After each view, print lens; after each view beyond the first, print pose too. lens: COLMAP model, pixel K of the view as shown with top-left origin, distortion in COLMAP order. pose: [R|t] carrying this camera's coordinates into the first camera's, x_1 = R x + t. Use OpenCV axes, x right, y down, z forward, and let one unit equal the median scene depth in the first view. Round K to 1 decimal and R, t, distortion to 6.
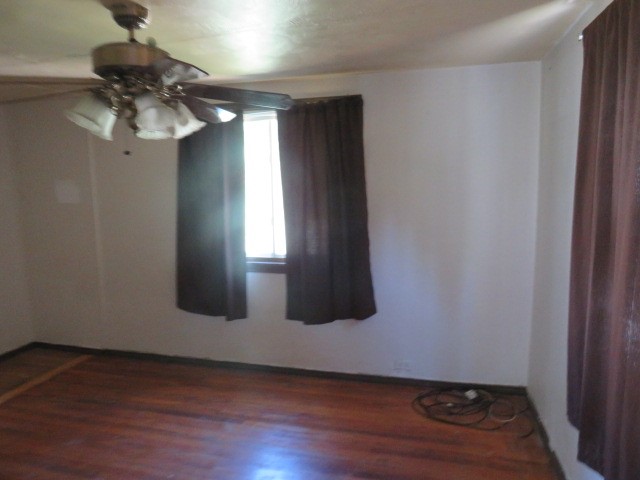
lens RADIAL K [[451.2, 0, 320.0], [0, 451.2, 240.0], [0, 0, 1]] dist [-0.002838, 0.002718]
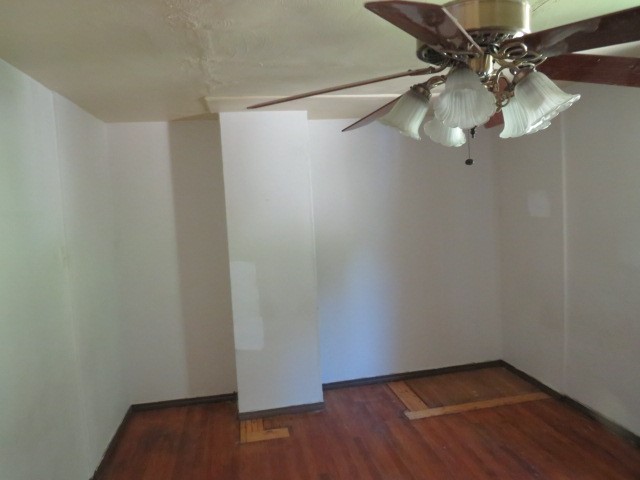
lens RADIAL K [[451.2, 0, 320.0], [0, 451.2, 240.0], [0, 0, 1]] dist [-0.002838, 0.002718]
pose [[0.430049, 0.057016, -0.901003, 0.080031], [-0.068536, 0.997186, 0.030390, -0.048629], [0.900200, 0.048683, 0.432746, 0.312843]]
